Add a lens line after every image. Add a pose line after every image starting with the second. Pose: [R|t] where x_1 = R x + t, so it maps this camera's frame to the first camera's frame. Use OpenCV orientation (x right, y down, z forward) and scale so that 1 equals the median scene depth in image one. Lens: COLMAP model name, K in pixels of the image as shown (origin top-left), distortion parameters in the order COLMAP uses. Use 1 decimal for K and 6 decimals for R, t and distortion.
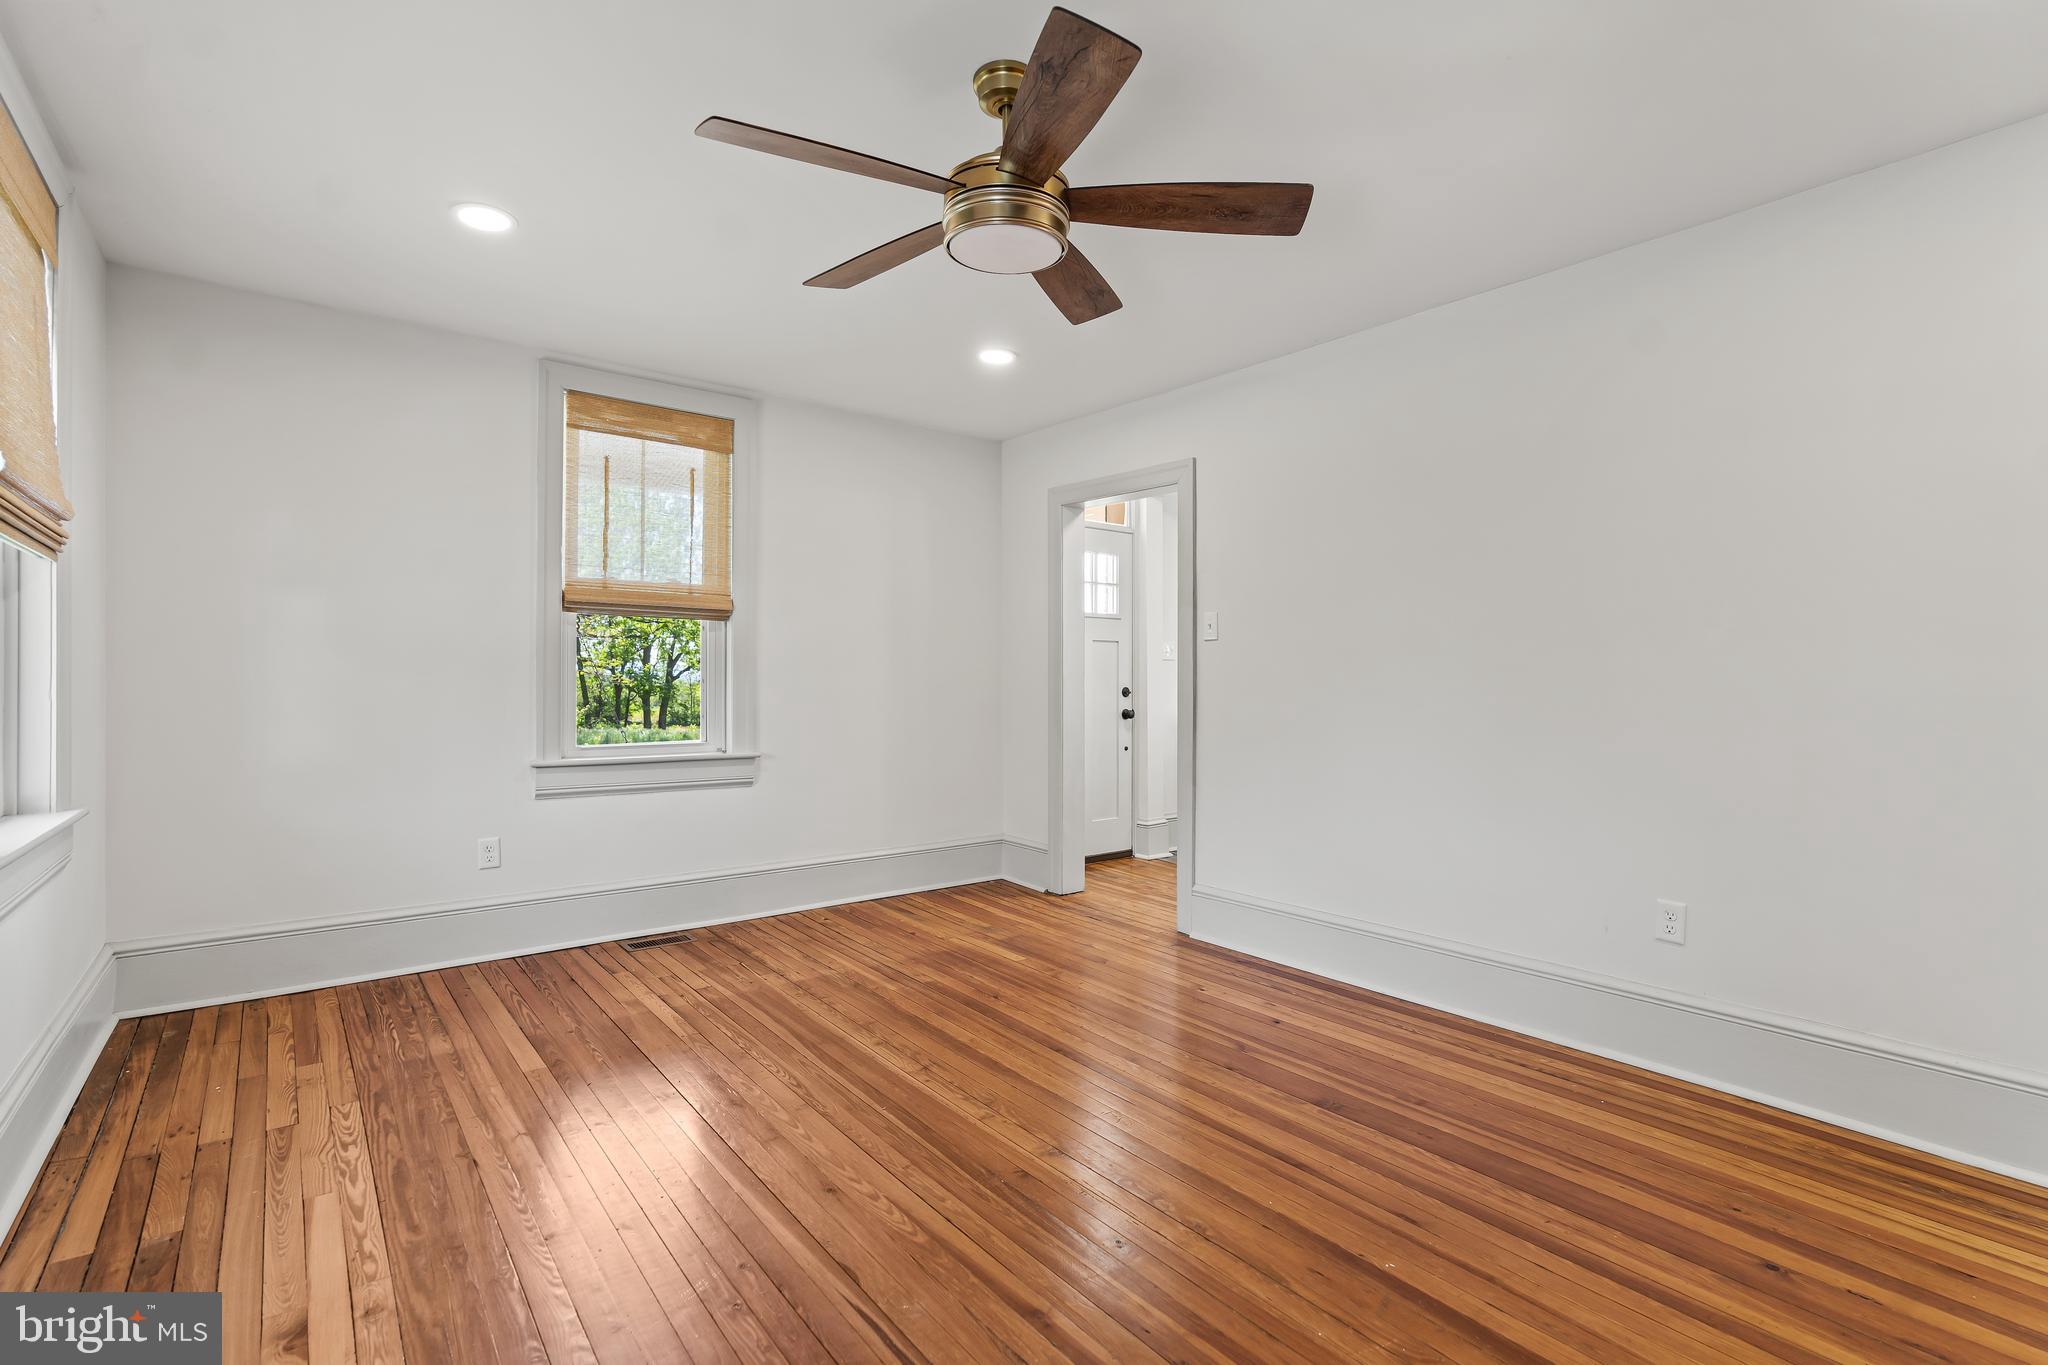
lens RADIAL K [[929.7, 0, 1014.2], [0, 929.7, 677.1], [0, 0, 1]] dist [-0.009021, 0.002789]
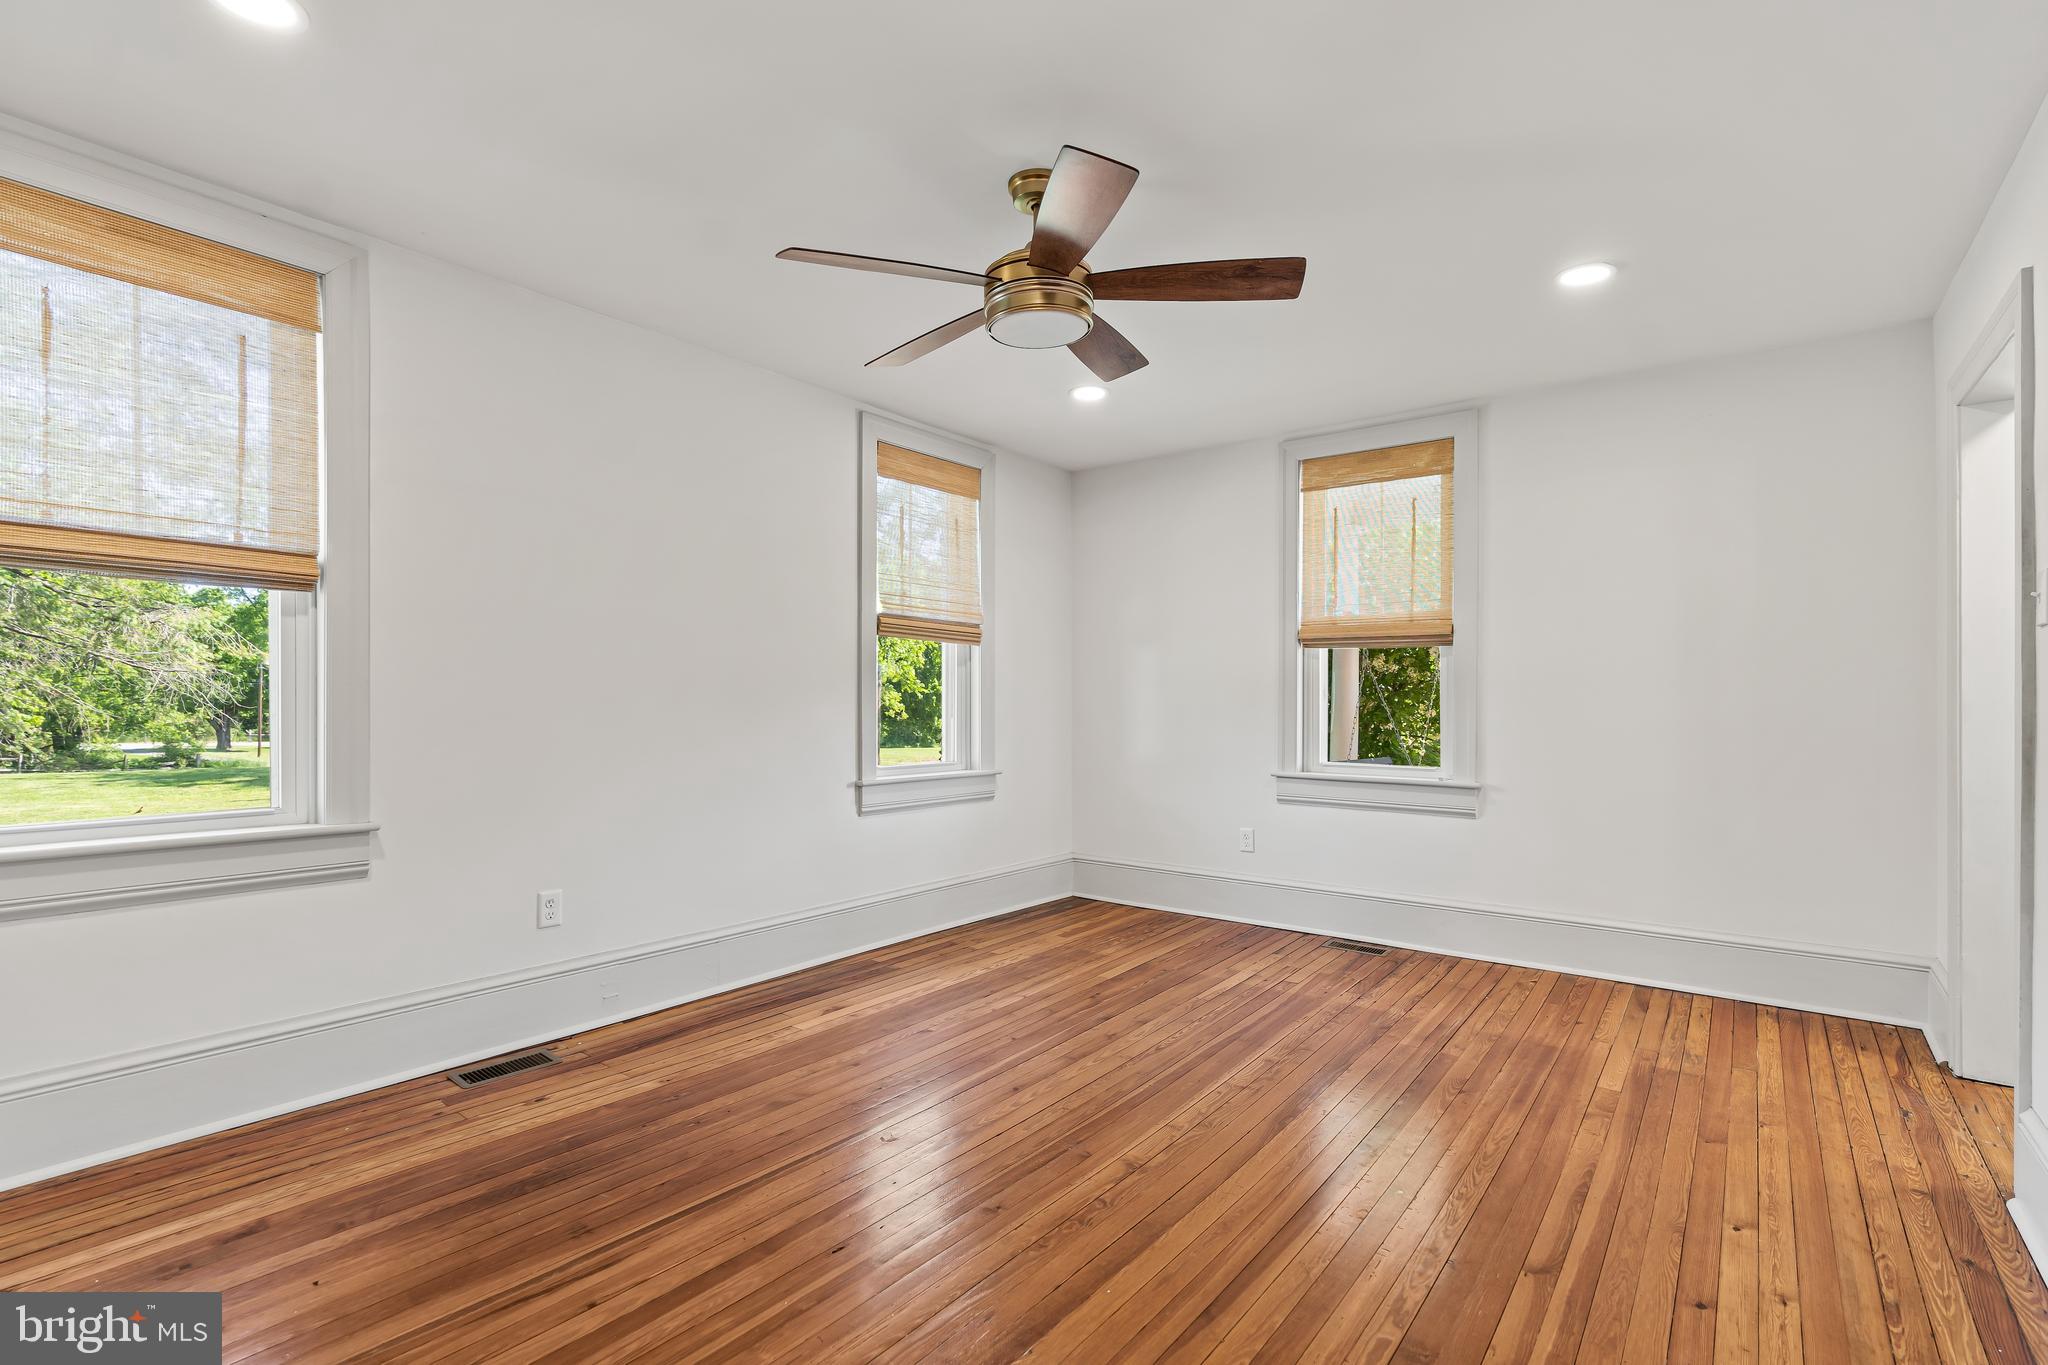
lens RADIAL K [[929.7, 0, 1030.1], [0, 929.7, 709.0], [0, 0, 1]] dist [-0.009021, 0.002789]
pose [[0.247499, 0.001421, -0.968887, 0.655656], [-0.000901, 0.999999, 0.001237, 0.006742], [0.968888, 0.000567, 0.247500, 0.417457]]
